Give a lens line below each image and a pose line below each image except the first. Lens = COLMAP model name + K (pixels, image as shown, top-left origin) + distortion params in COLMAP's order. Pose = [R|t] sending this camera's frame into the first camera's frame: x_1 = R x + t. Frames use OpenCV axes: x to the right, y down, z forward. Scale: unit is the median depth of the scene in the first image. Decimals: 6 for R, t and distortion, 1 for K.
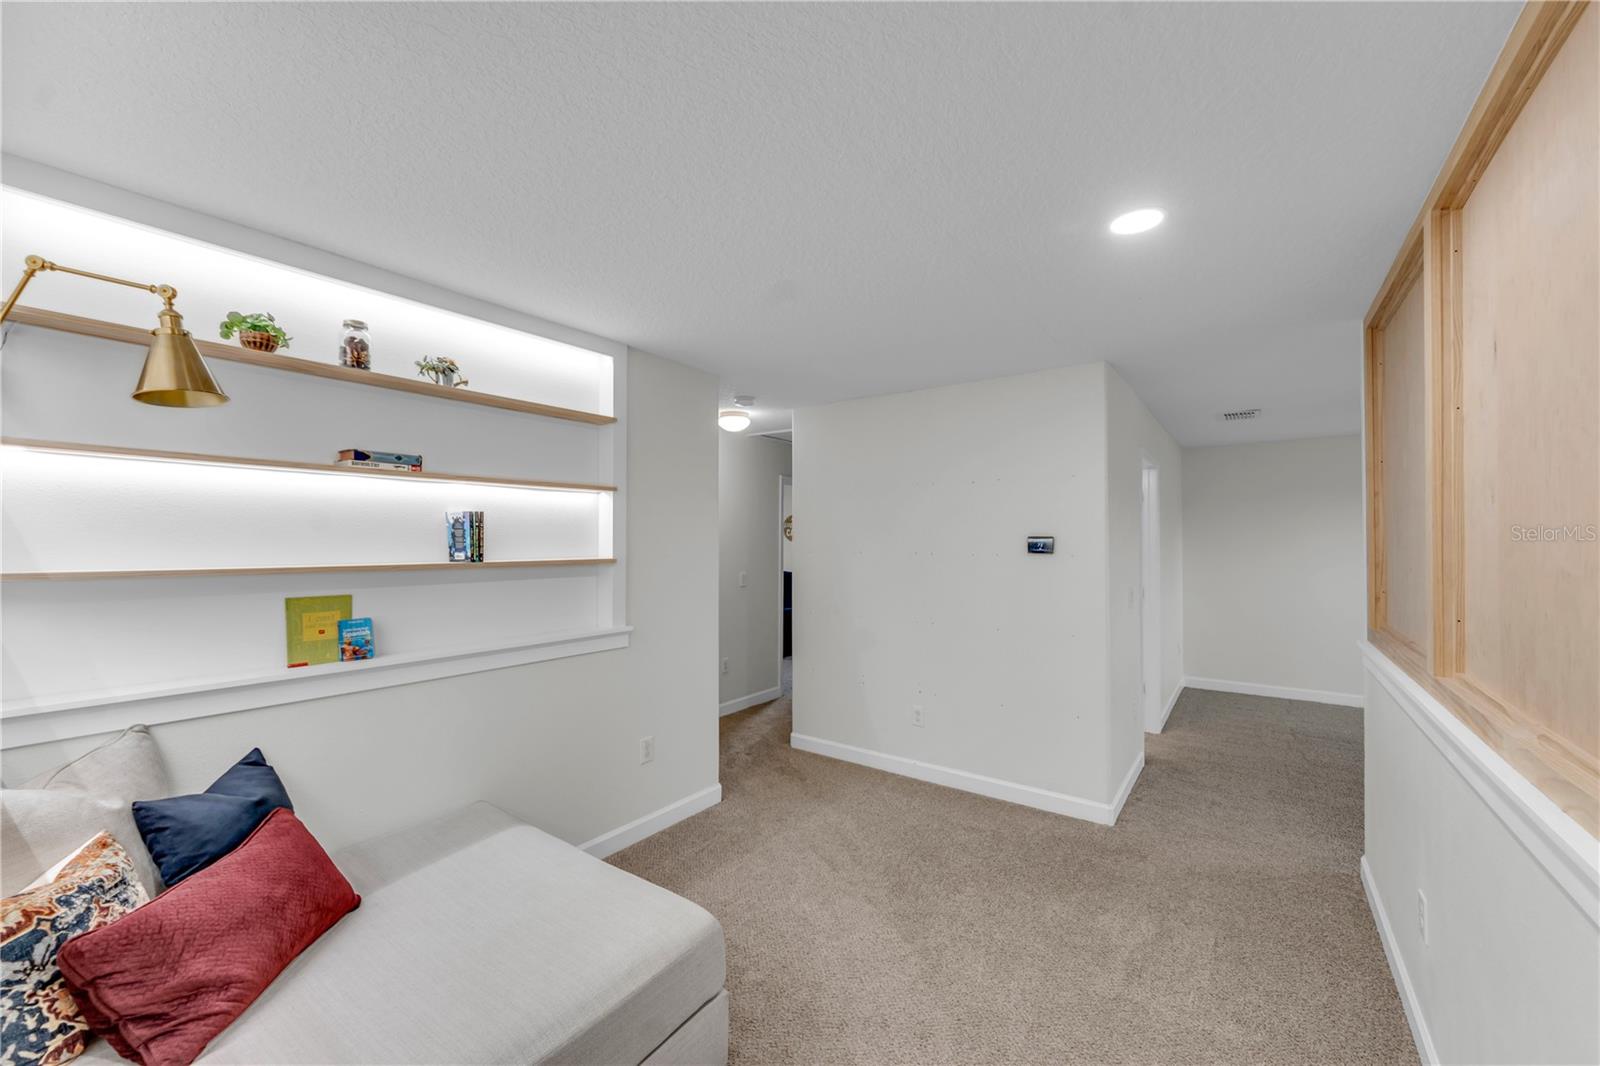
lens RADIAL K [[623.2, 0, 796.4], [0, 623.2, 531.6], [0, 0, 1]] dist [-0.000126, 0.000700]
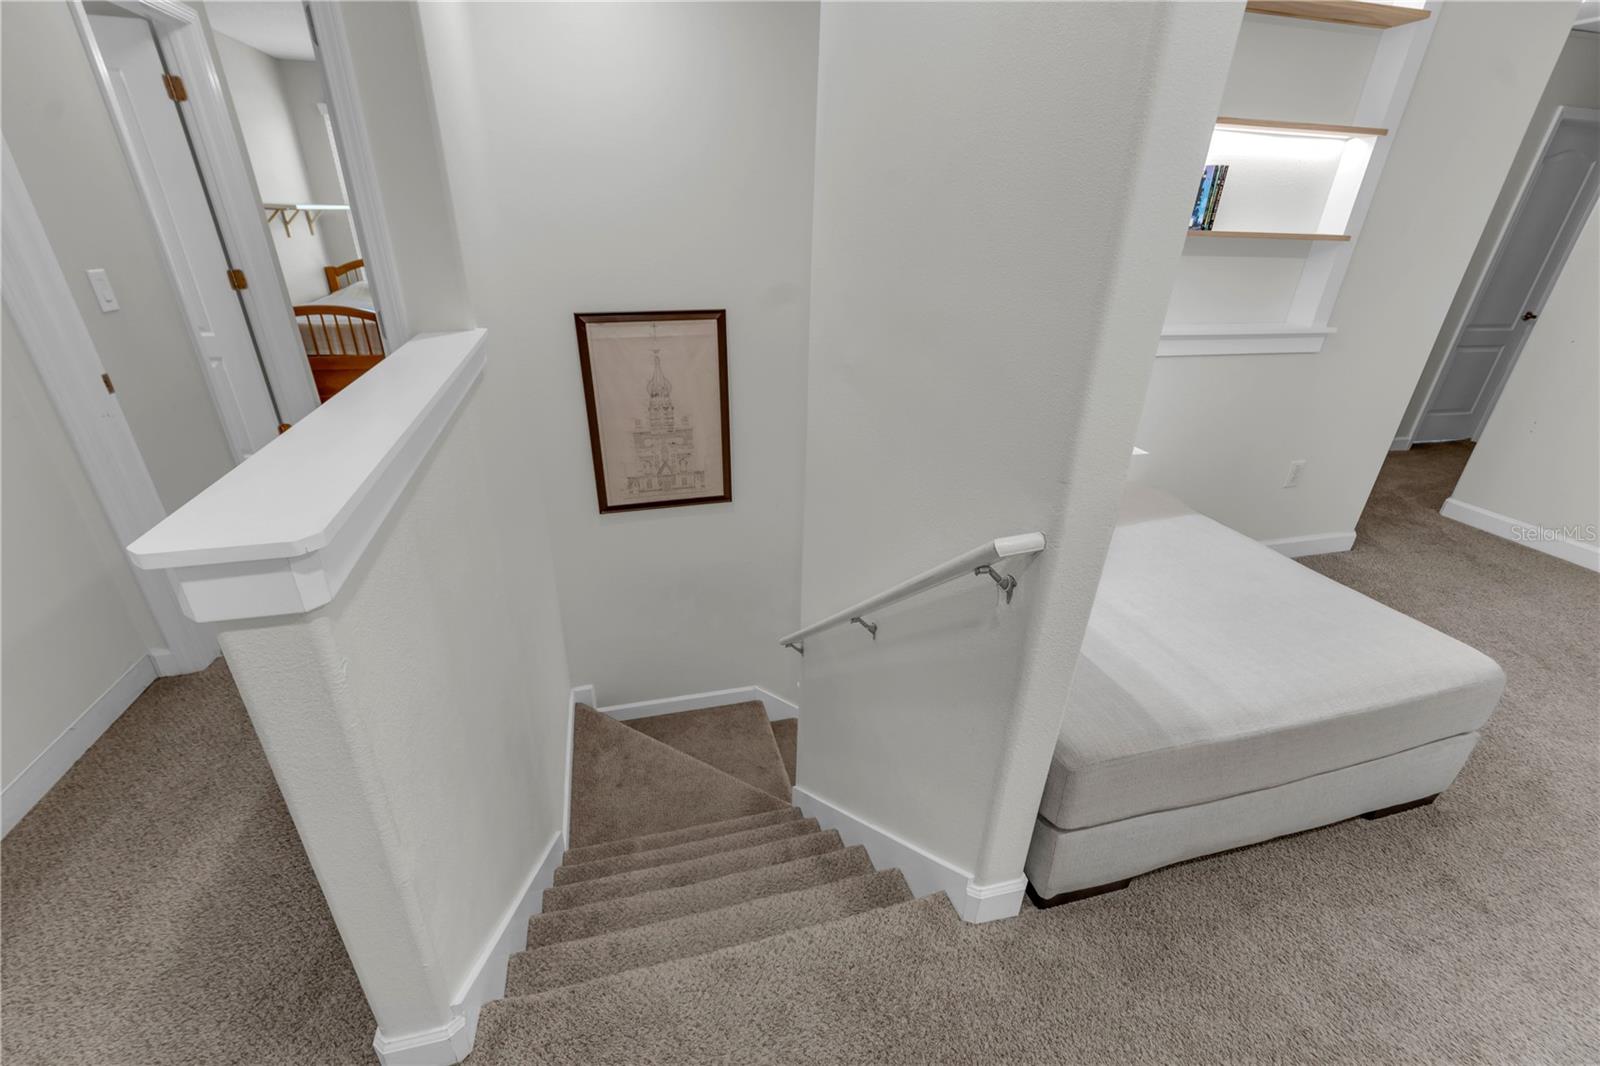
lens RADIAL K [[677.1, 0, 798.2], [0, 677.1, 536.9], [0, 0, 1]] dist [0.003141, 0.000163]
pose [[0.791837, 0.288674, -0.538202, -0.266444], [-0.024447, 0.895516, 0.444357, 0.020310], [0.610243, -0.338701, 0.716160, -0.156797]]
